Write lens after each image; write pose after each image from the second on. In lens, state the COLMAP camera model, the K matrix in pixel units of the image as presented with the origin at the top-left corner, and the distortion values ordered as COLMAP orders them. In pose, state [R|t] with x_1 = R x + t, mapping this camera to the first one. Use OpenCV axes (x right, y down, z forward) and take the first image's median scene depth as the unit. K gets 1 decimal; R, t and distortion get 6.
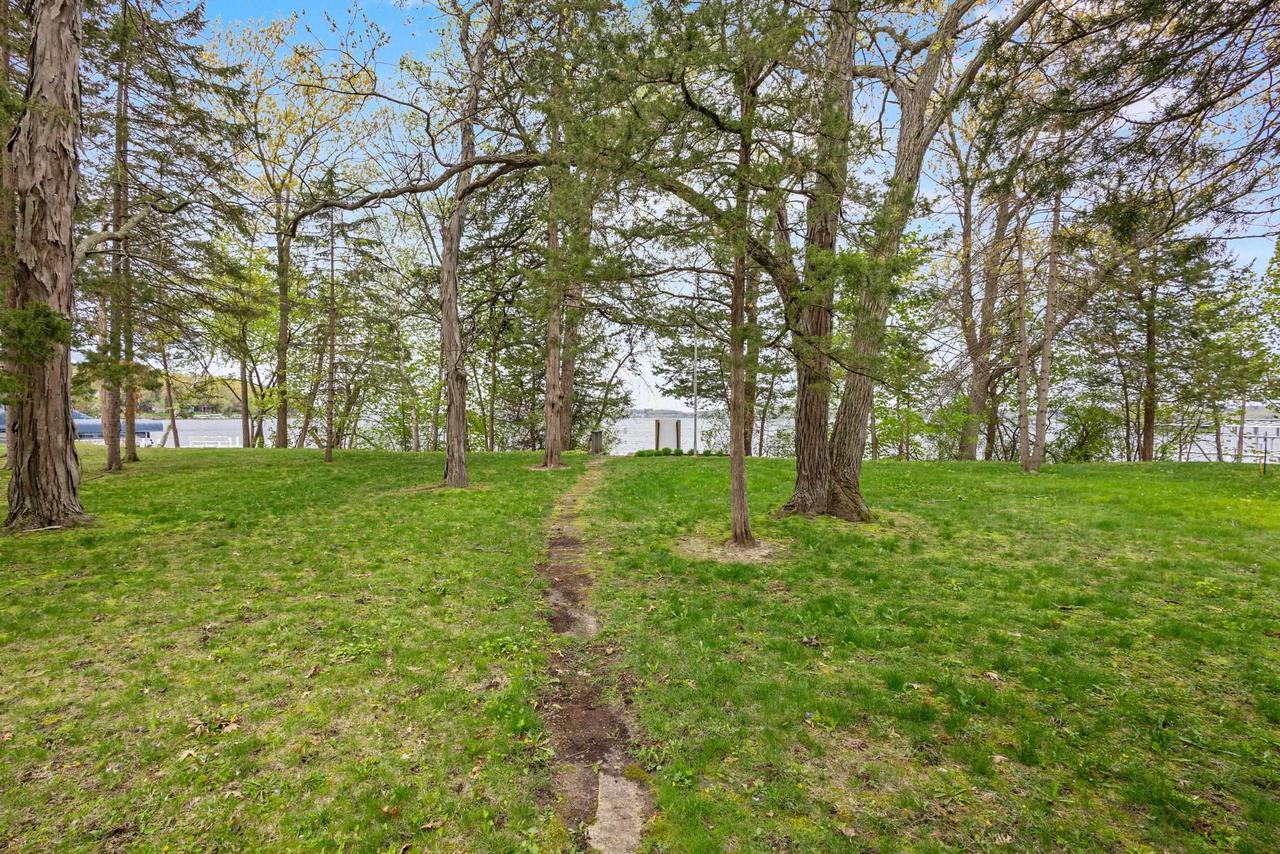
lens RADIAL K [[594.0, 0, 636.6], [0, 594.0, 424.7], [0, 0, 1]] dist [-0.000293, 0.003953]
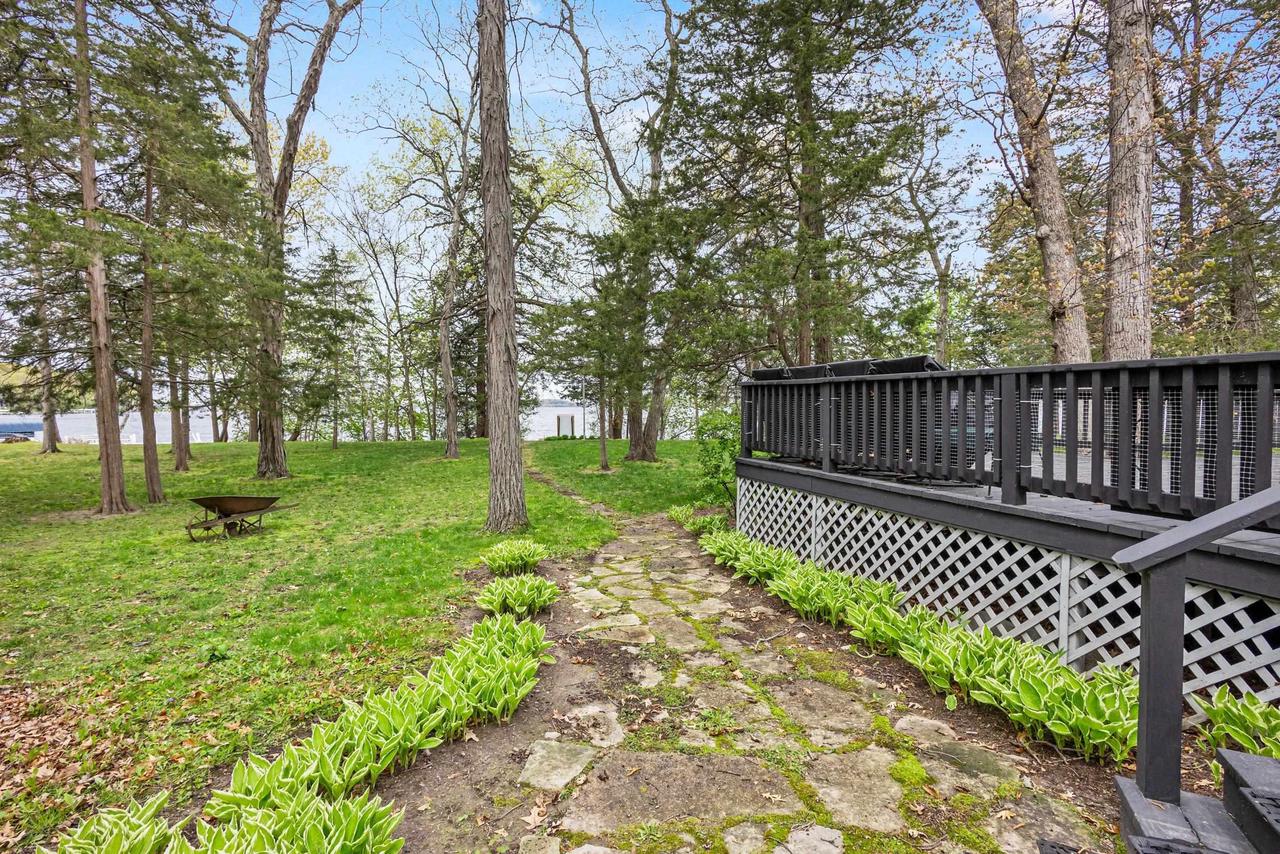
lens RADIAL K [[594.0, 0, 641.4], [0, 594.0, 435.2], [0, 0, 1]] dist [-0.000293, 0.003953]
pose [[0.980176, -0.022449, 0.196855, -0.053193], [0.014640, 0.999050, 0.041035, -0.016743], [-0.197589, -0.037339, 0.979574, -0.477010]]
